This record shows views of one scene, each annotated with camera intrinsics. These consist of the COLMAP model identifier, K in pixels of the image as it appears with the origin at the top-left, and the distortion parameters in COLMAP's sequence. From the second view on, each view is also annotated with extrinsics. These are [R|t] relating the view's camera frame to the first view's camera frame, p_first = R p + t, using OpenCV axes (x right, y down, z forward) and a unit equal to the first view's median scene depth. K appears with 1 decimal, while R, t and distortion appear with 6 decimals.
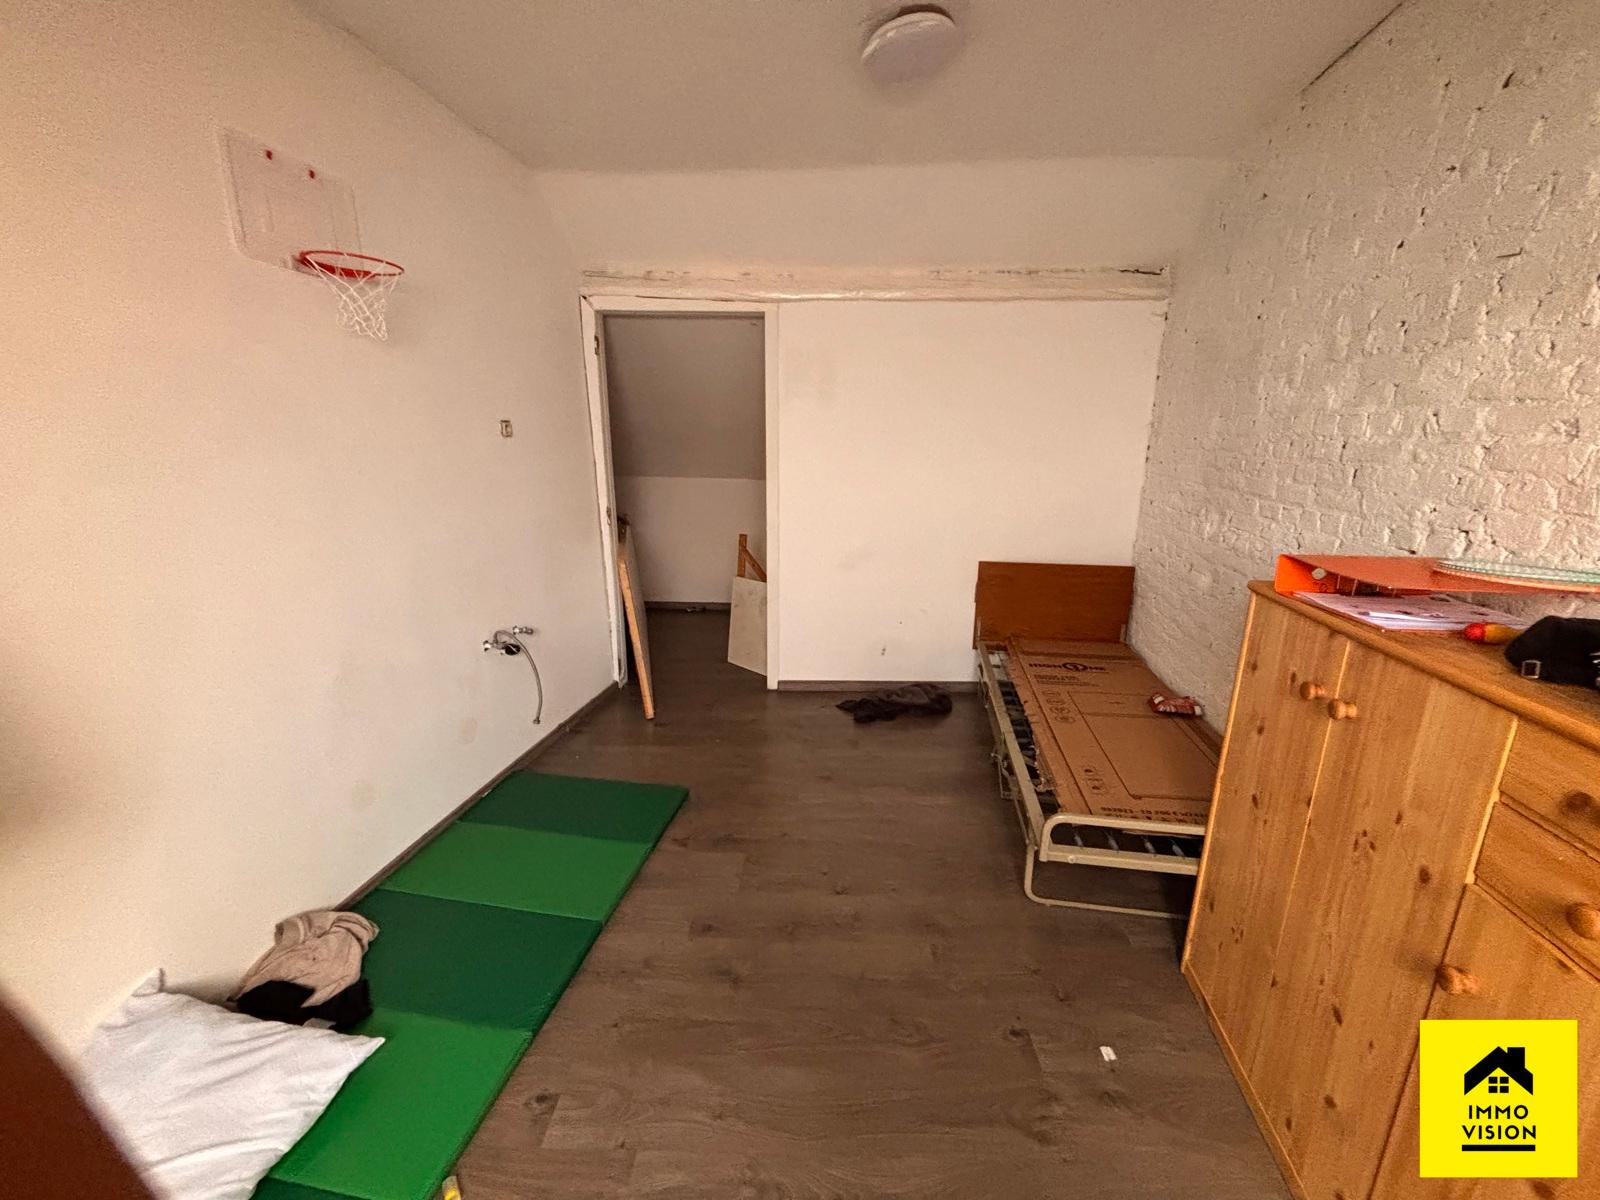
lens RADIAL K [[643.6, 0, 800.0], [0, 643.6, 600.0], [0, 0, 1]] dist [0.007307, 0.000070]
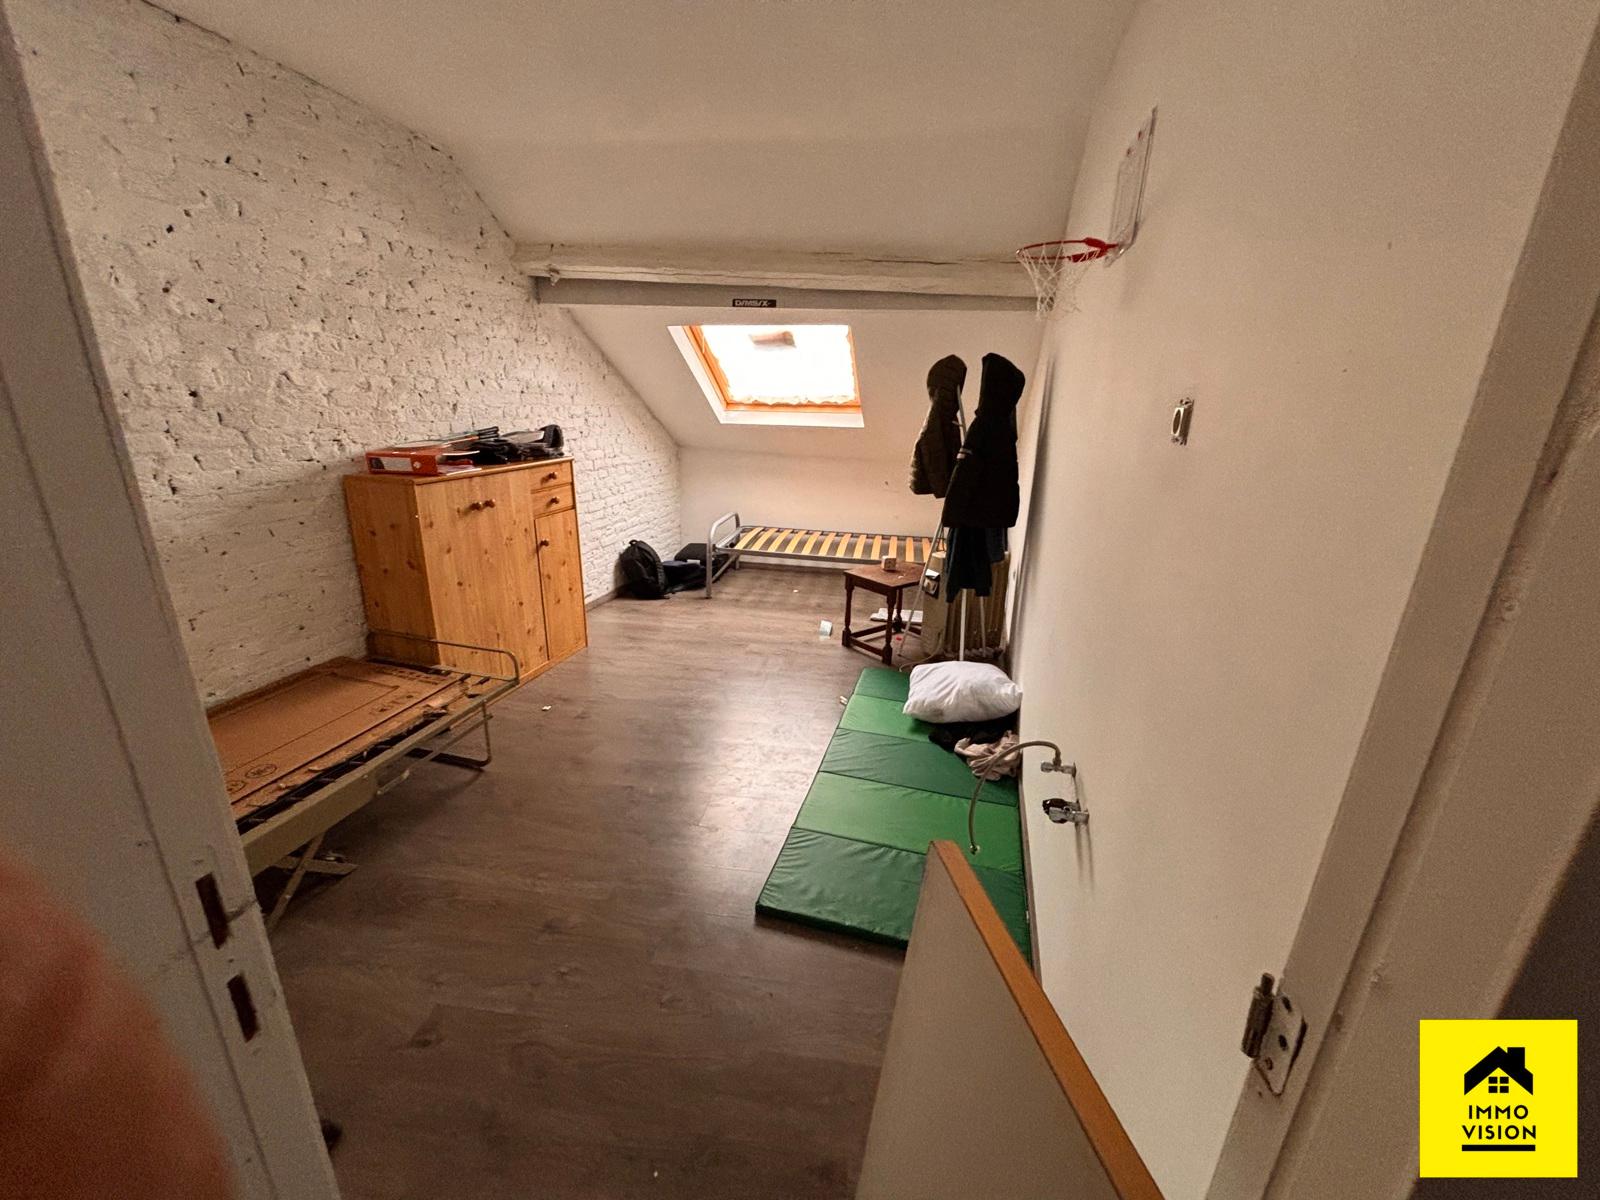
lens RADIAL K [[643.6, 0, 800.0], [0, 643.6, 600.0], [0, 0, 1]] dist [0.007307, 0.000070]
pose [[-0.994798, -0.059240, 0.082871, -0.511463], [-0.005705, 0.844641, 0.535303, -0.750155], [-0.101707, 0.532045, -0.840585, 2.776490]]
